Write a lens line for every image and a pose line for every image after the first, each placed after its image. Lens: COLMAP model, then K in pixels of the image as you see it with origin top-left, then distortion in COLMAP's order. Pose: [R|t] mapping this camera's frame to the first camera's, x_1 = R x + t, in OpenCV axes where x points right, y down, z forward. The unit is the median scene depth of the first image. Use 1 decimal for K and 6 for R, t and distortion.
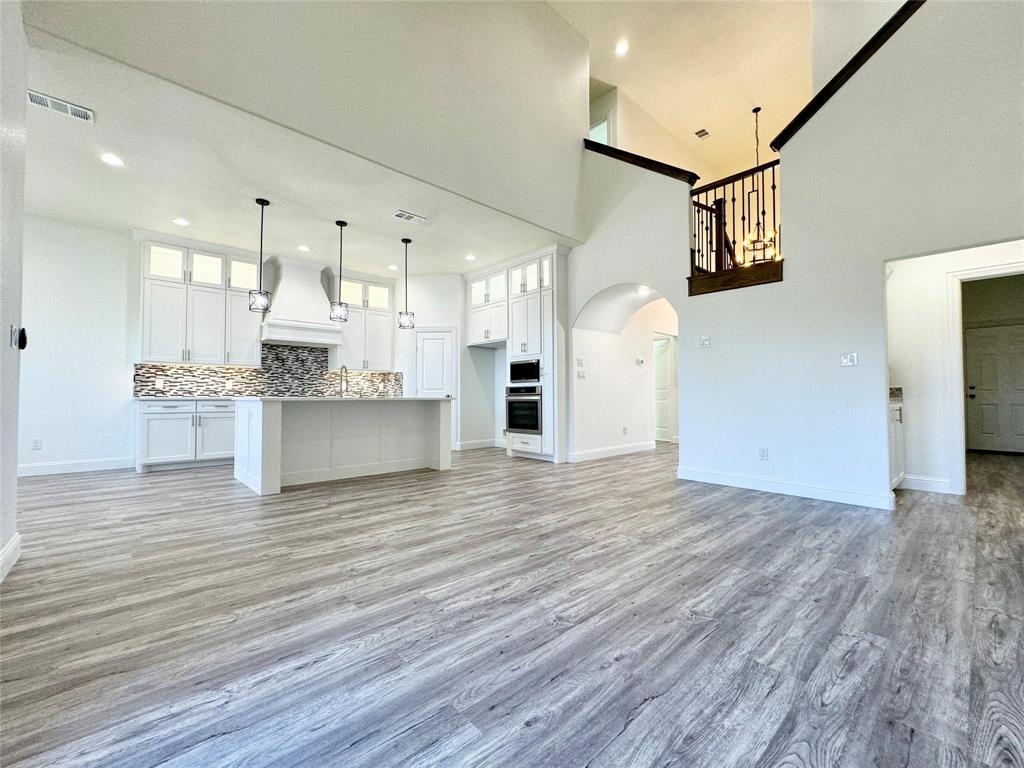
lens RADIAL K [[415.4, 0, 523.6], [0, 415.4, 385.7], [0, 0, 1]] dist [0.004738, -0.000825]
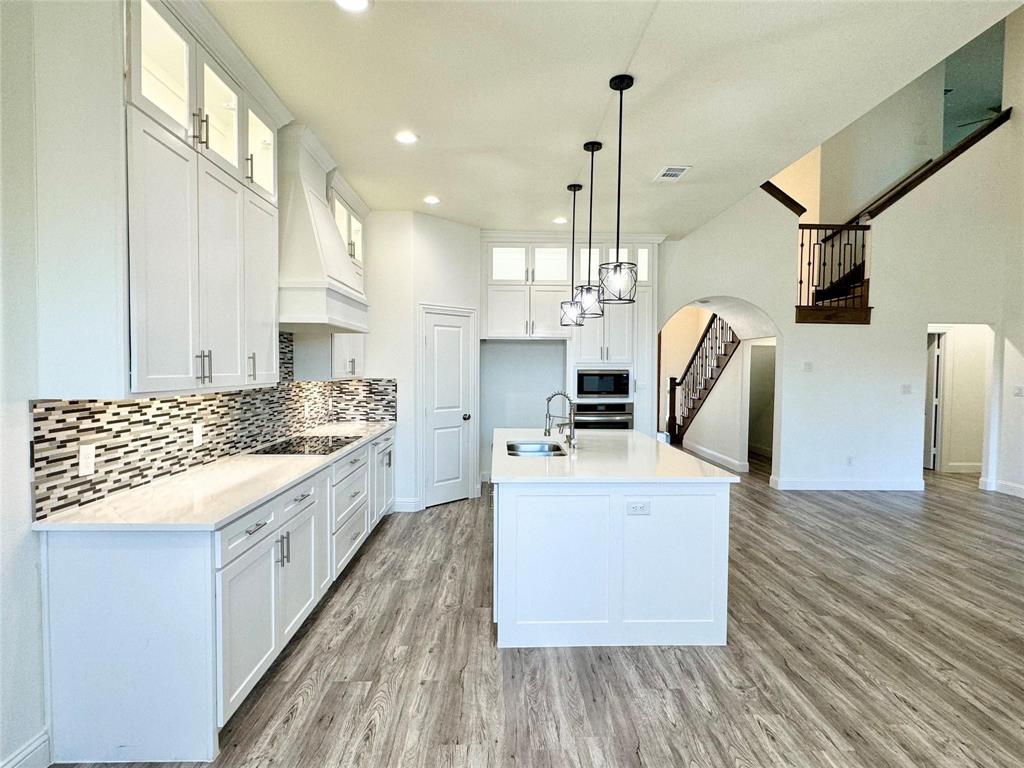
lens RADIAL K [[517.3, 0, 528.1], [0, 517.3, 385.2], [0, 0, 1]] dist [0.002861, -0.002436]
pose [[0.671965, -0.016286, 0.740404, -1.509618], [-0.026262, 0.998605, 0.045800, -0.134621], [-0.740117, -0.050220, 0.670600, 0.840540]]
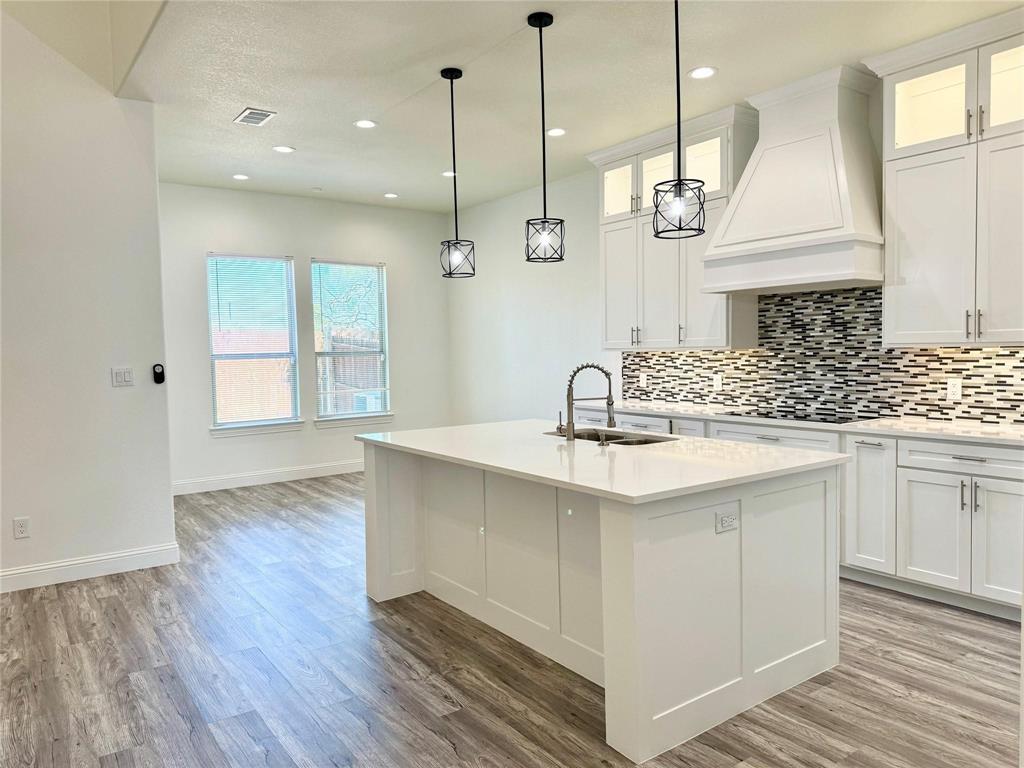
lens RADIAL K [[731.7, 0, 515.2], [0, 731.7, 383.1], [0, 0, 1]] dist [0.031179, -0.028896]
pose [[-0.148332, 0.055537, -0.987377, 0.440355], [0.041032, 0.997908, 0.049966, -0.104401], [0.988086, -0.033102, -0.150301, 1.572927]]
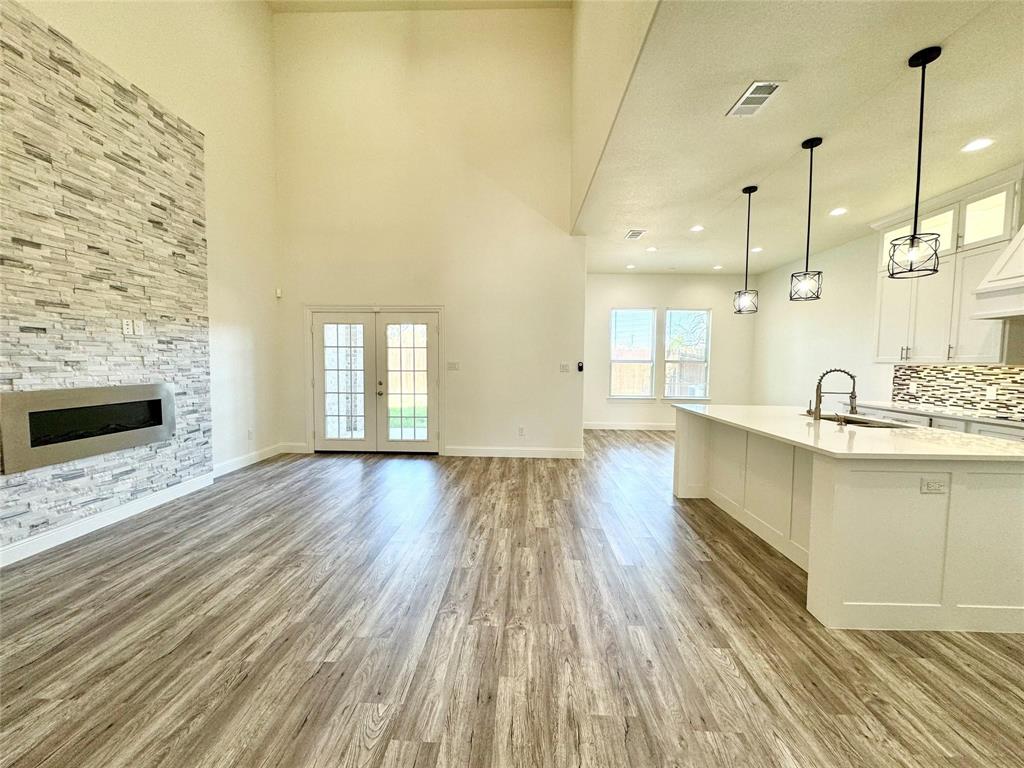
lens RADIAL K [[415.4, 0, 511.7], [0, 415.4, 382.3], [0, 0, 1]] dist [0.004738, -0.000825]
pose [[-0.719257, 0.028674, -0.694152, 0.490682], [0.002542, 0.999250, 0.038643, -0.081317], [0.694740, 0.026030, -0.718790, 1.682615]]
